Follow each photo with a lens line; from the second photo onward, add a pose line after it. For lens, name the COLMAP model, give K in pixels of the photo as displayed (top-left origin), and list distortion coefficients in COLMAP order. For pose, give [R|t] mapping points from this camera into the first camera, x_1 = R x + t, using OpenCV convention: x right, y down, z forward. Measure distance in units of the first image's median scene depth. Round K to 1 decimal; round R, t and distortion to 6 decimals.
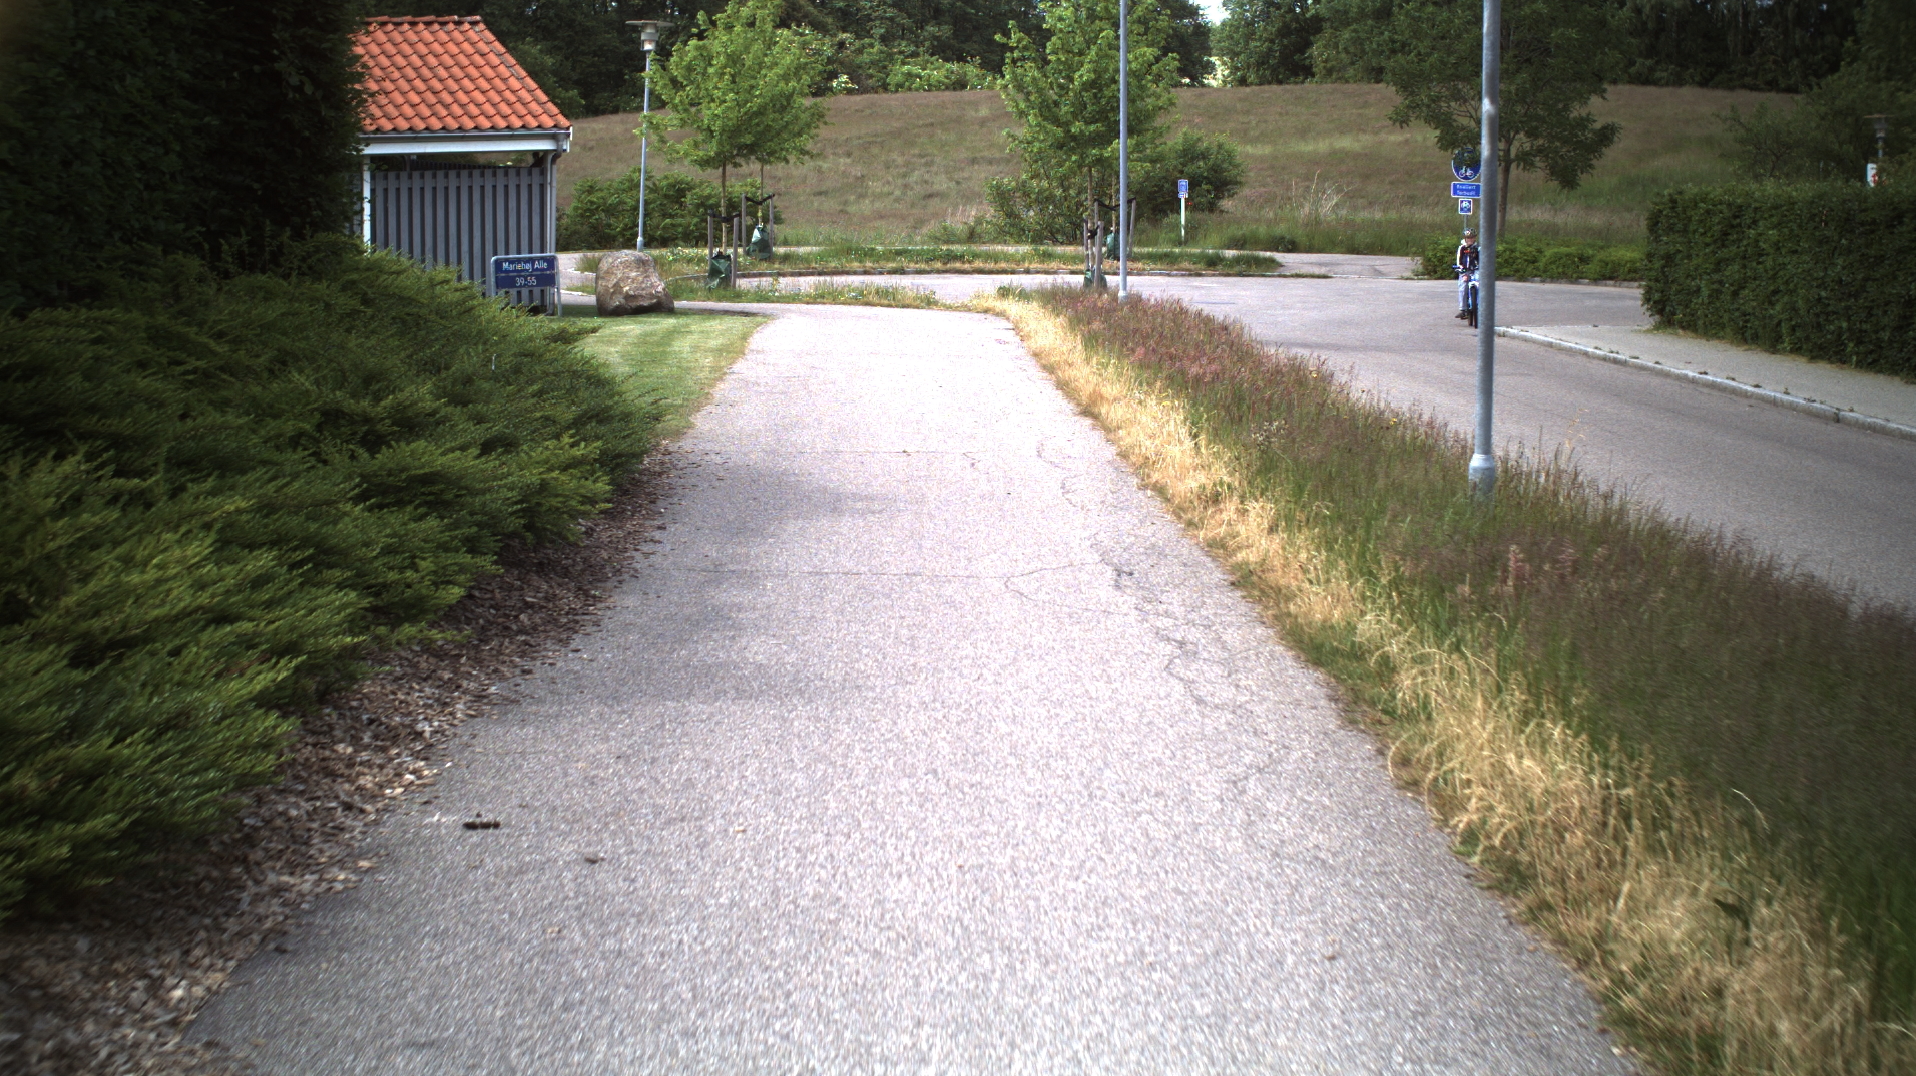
lens RADIAL K [[3315.5, 0, 958.0], [0, 3315.5, 538.0], [0, 0, 1]] dist [-0.275036, 0.245570]
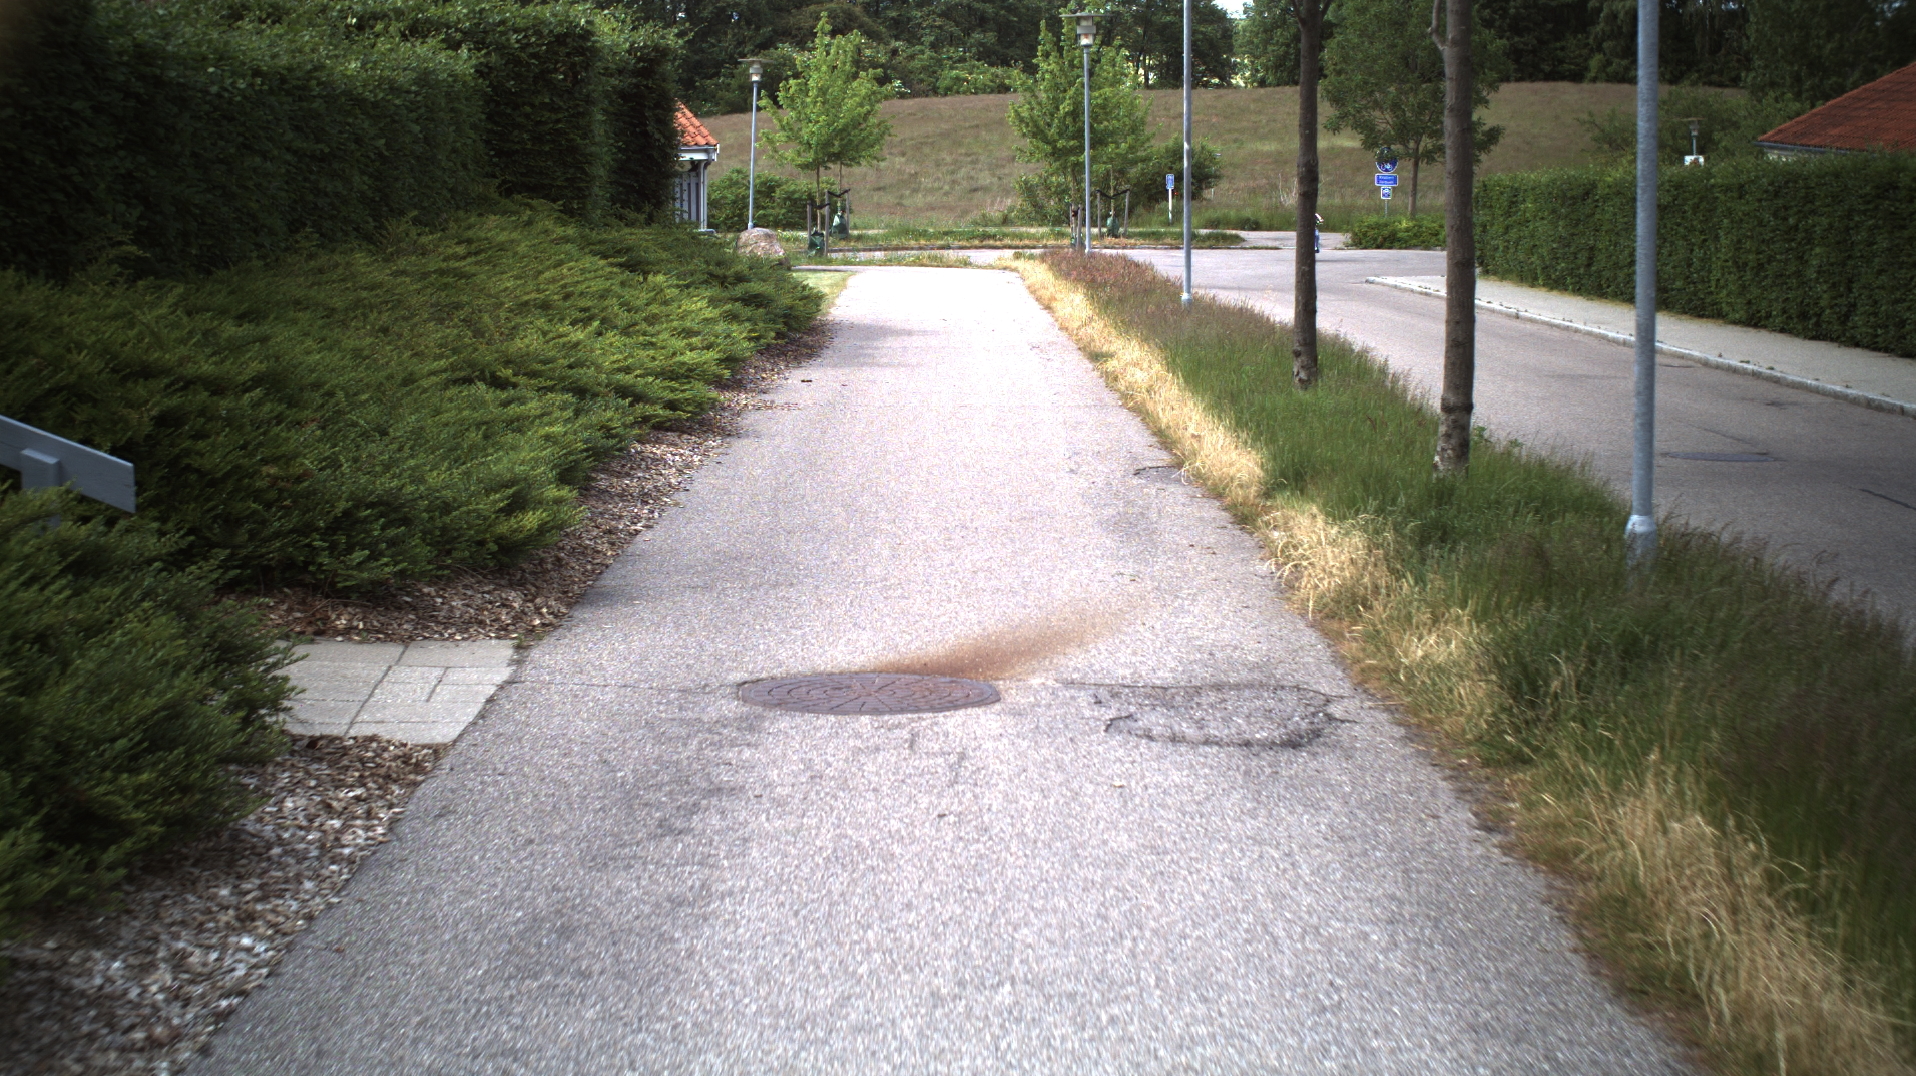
lens RADIAL K [[3315.5, 0, 958.0], [0, 3315.5, 538.0], [0, 0, 1]] dist [-0.275036, 0.245570]
pose [[0.999814, -0.009620, -0.016731, 0.007656], [0.009645, 0.999953, 0.001393, 0.032227], [0.016717, -0.001554, 0.999859, -0.303999]]
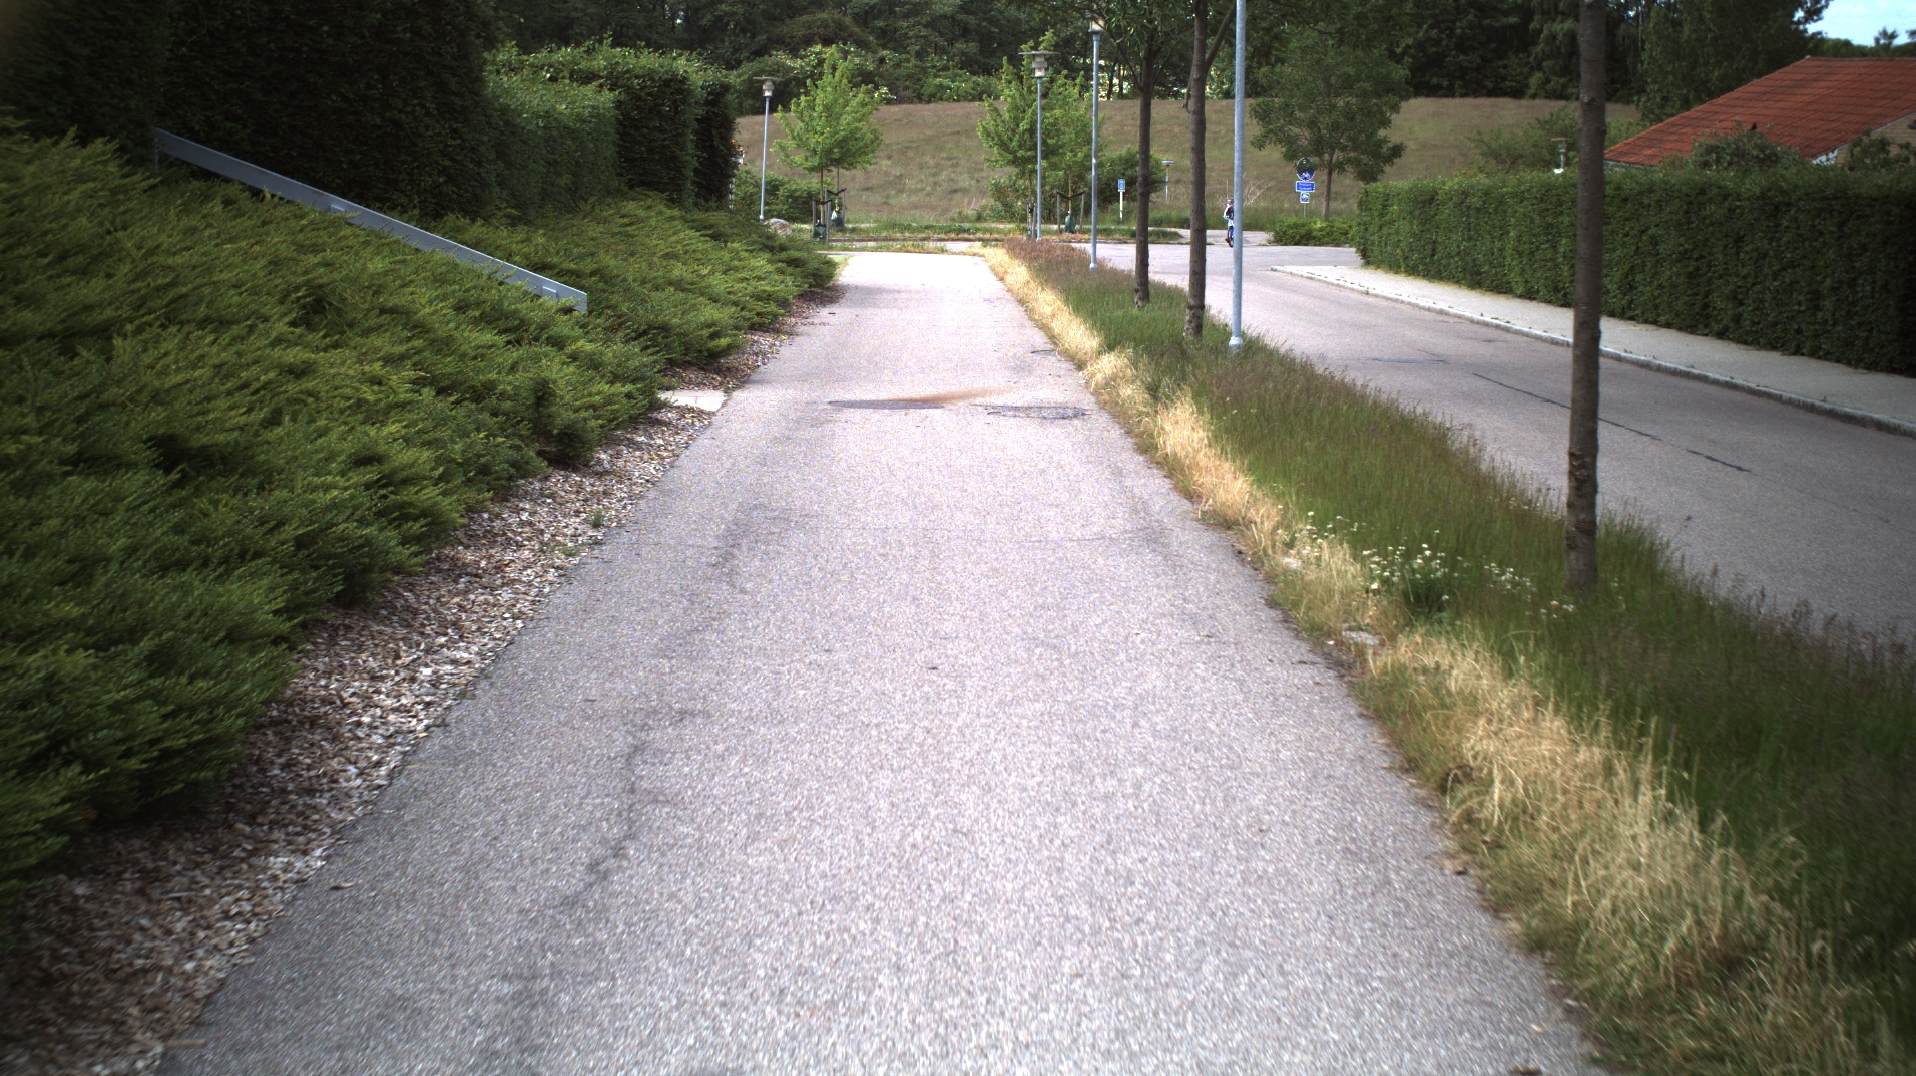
lens RADIAL K [[3315.5, 0, 958.0], [0, 3315.5, 538.0], [0, 0, 1]] dist [-0.275036, 0.245570]
pose [[0.999941, 0.003474, -0.010290, 0.012792], [-0.003466, 0.999994, 0.000824, 0.056432], [0.010292, -0.000788, 0.999947, -0.531439]]
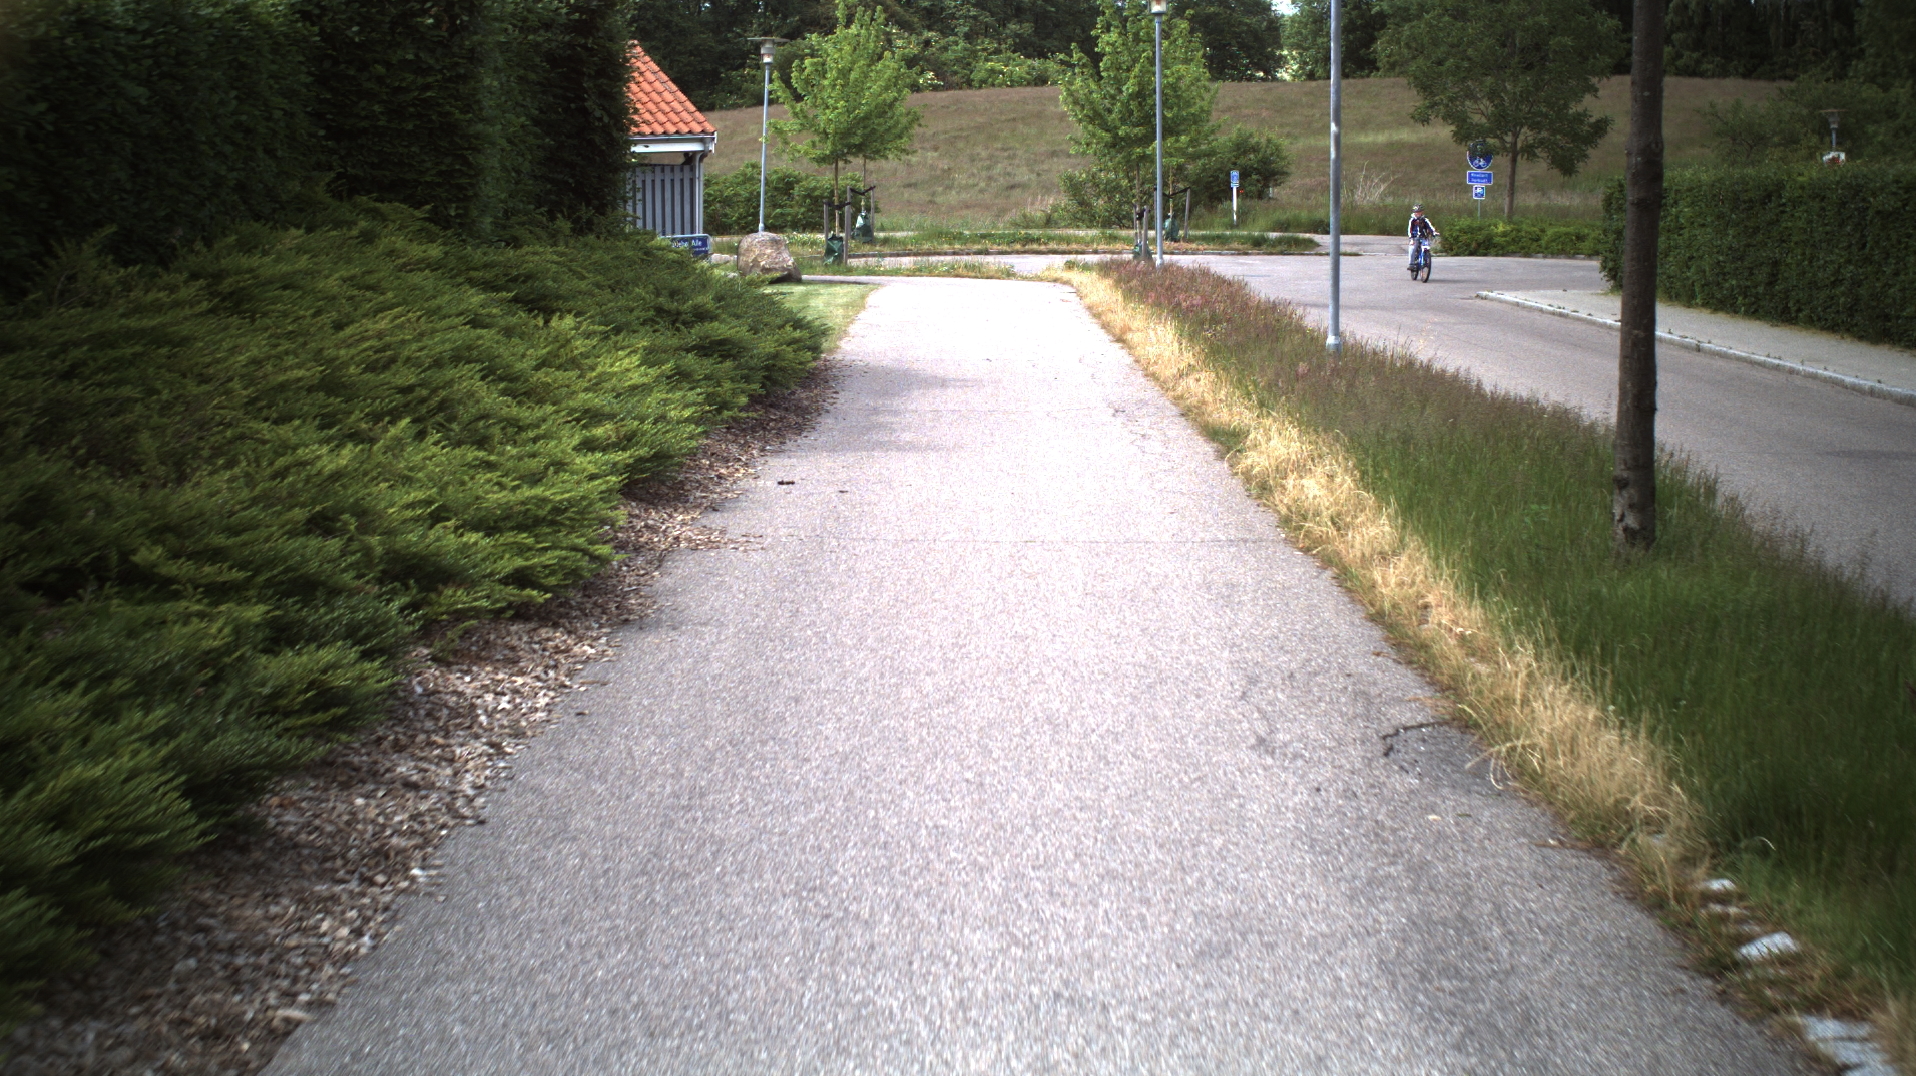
lens RADIAL K [[3315.5, 0, 958.0], [0, 3315.5, 538.0], [0, 0, 1]] dist [-0.275036, 0.245570]
pose [[0.999640, -0.005769, -0.026187, 0.002821], [0.005835, 0.999980, 0.002436, 0.016055], [0.026172, -0.002588, 0.999654, -0.151998]]
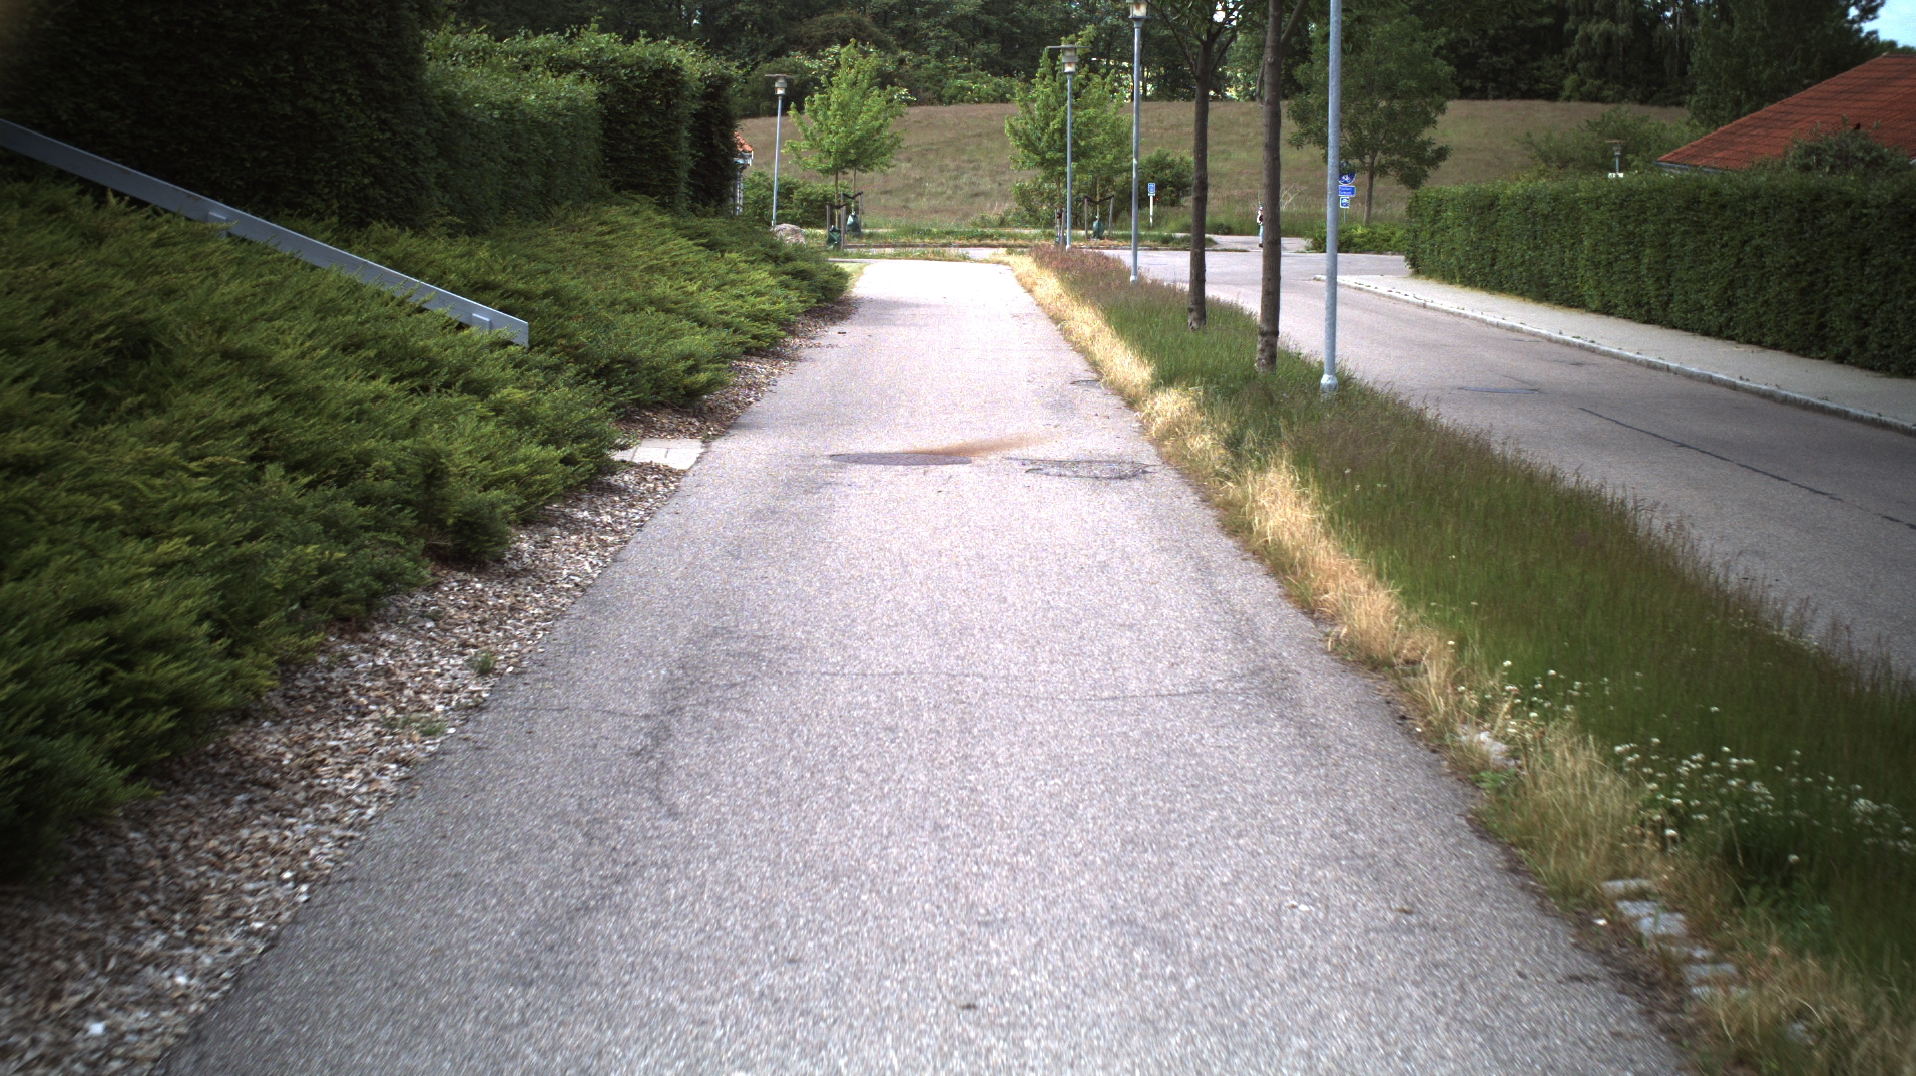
lens RADIAL K [[3315.5, 0, 958.0], [0, 3315.5, 538.0], [0, 0, 1]] dist [-0.275036, 0.245570]
pose [[0.999854, 0.005543, -0.016141, 0.010869], [-0.005547, 0.999985, -0.000170, 0.048445], [0.016140, 0.000259, 0.999870, -0.455723]]
